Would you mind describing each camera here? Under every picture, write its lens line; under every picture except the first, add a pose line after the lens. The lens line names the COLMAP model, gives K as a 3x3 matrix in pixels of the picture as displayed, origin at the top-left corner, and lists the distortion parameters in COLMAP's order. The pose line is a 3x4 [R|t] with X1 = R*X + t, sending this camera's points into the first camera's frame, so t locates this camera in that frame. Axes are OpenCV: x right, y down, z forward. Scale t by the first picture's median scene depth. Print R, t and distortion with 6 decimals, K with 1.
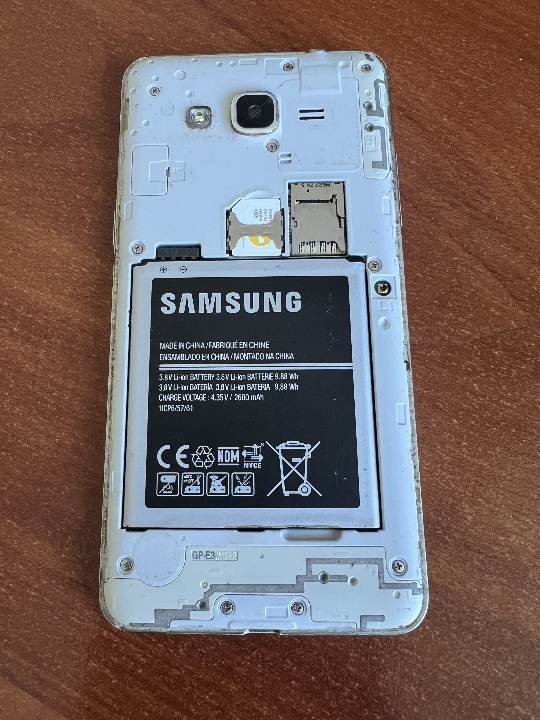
lens RADIAL K [[538.4, 0, 270.0], [0, 538.4, 360.0], [0, 0, 1]] dist [-0.002490, -0.003597]
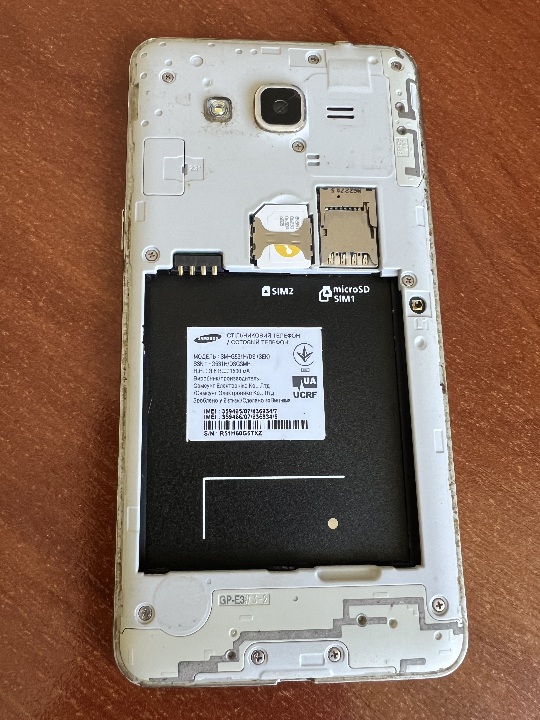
lens RADIAL K [[538.4, 0, 270.0], [0, 538.4, 360.0], [0, 0, 1]] dist [-0.002490, -0.003597]
pose [[0.995683, 0.011732, 0.092073, -0.128282], [-0.013713, 0.999687, 0.020917, -0.053034], [-0.091799, -0.022089, 0.995533, 0.087283]]
